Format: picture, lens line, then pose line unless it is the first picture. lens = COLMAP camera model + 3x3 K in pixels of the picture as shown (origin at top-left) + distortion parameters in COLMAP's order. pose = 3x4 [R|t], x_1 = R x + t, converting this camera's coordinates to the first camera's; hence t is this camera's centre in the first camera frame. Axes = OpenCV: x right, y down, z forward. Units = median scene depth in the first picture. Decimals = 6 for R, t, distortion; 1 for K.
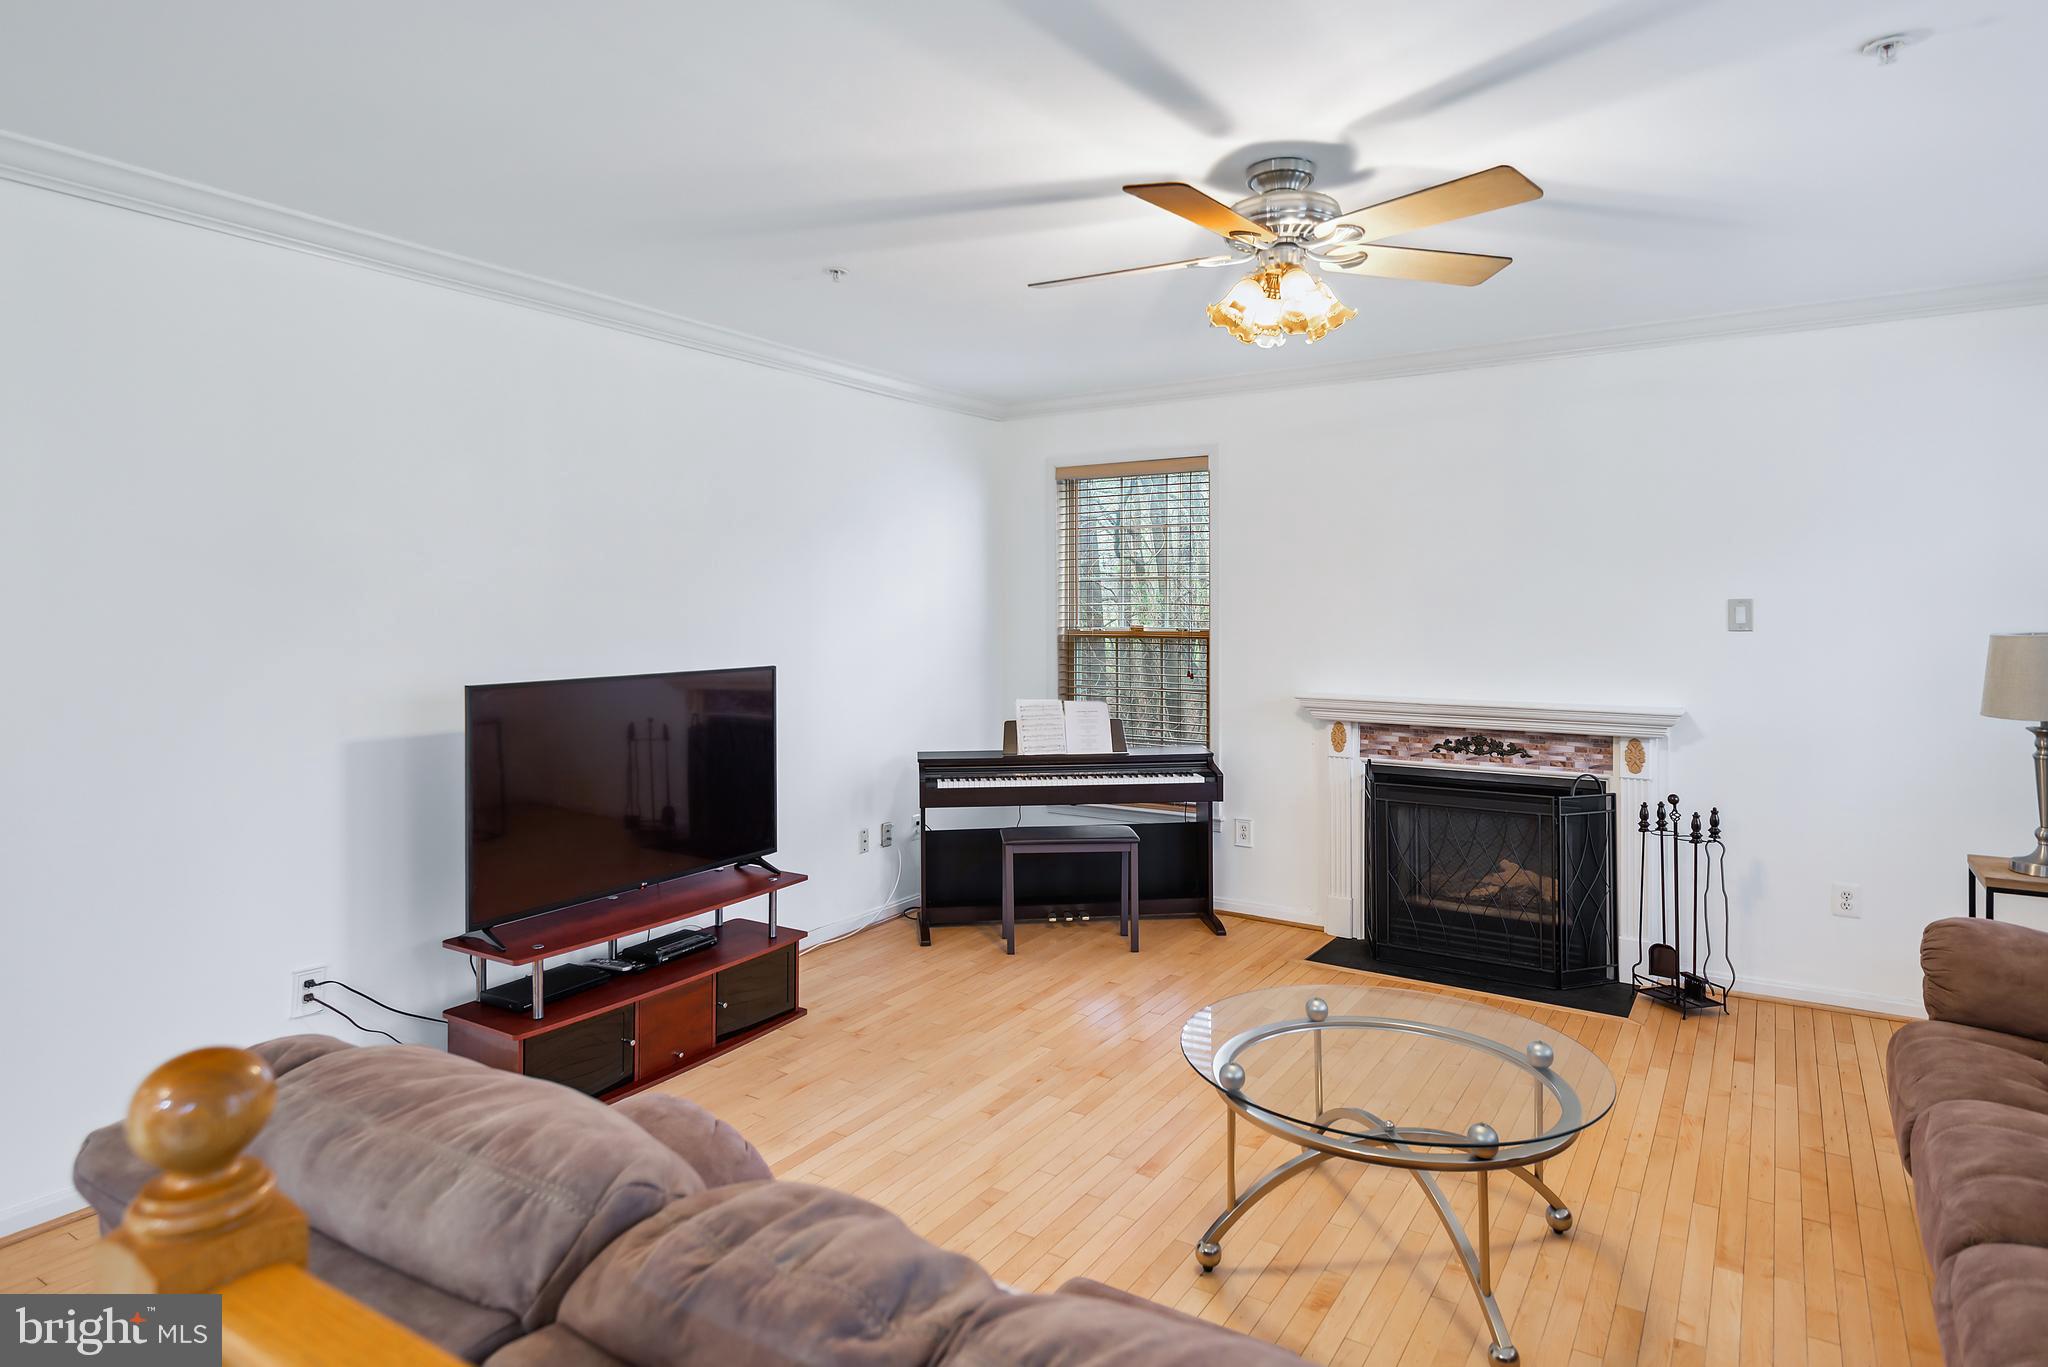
lens RADIAL K [[1149.4, 0, 1027.9], [0, 1149.4, 618.0], [0, 0, 1]] dist [-0.000095, 0.000204]
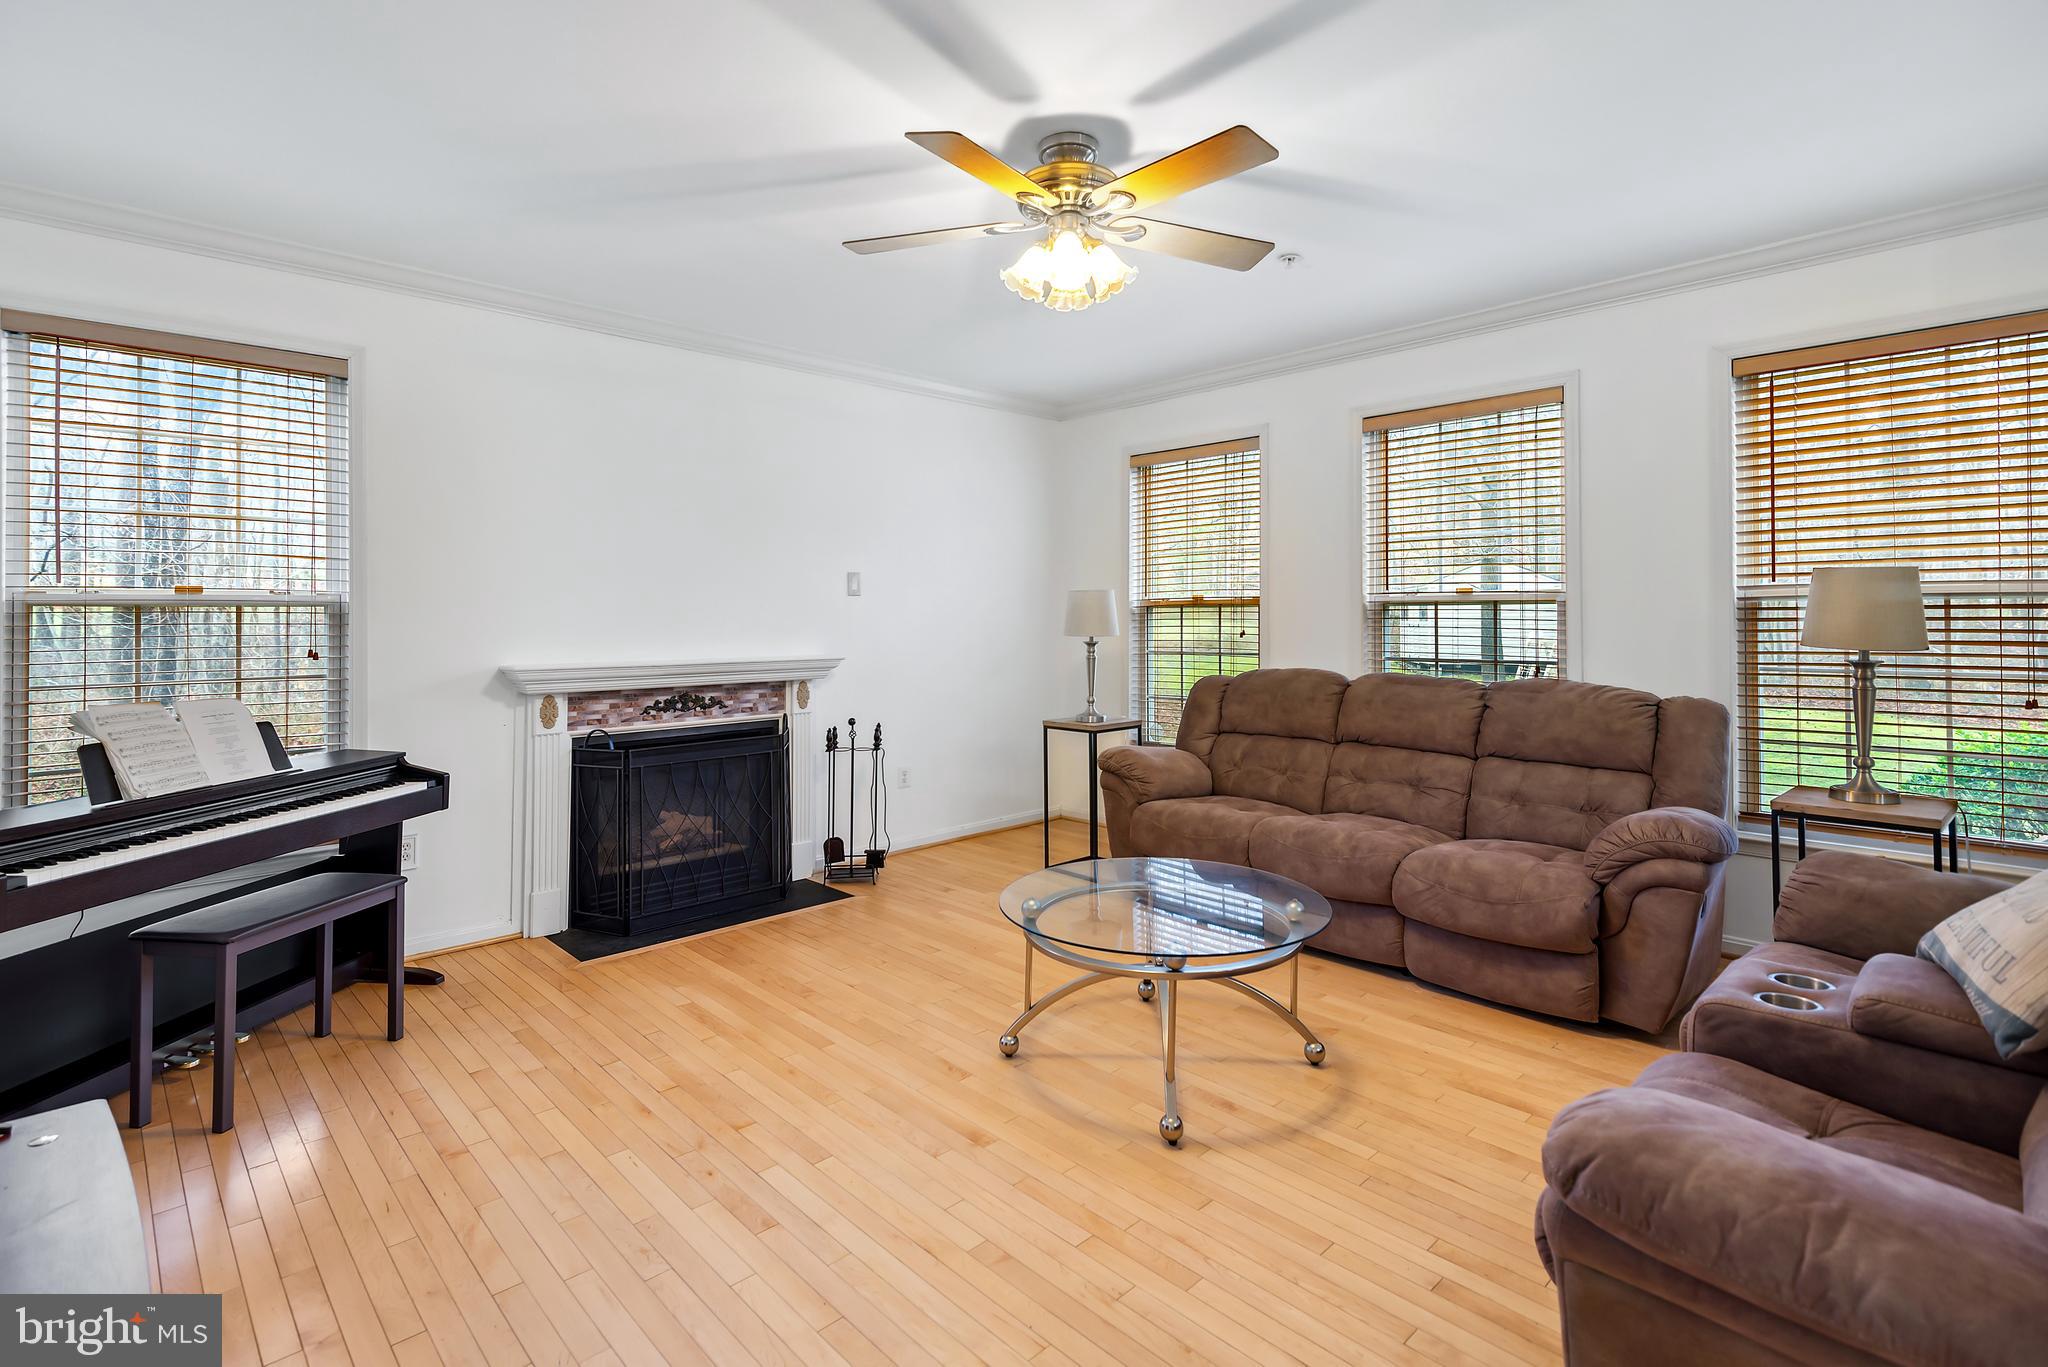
lens RADIAL K [[988.7, 0, 1027.5], [0, 988.7, 598.7], [0, 0, 1]] dist [0.032431, -0.000479]
pose [[0.231658, 0.009274, 0.972753, -0.448191], [0.002924, 0.999943, -0.010230, 0.025845], [-0.972793, 0.005214, 0.231618, 0.494858]]
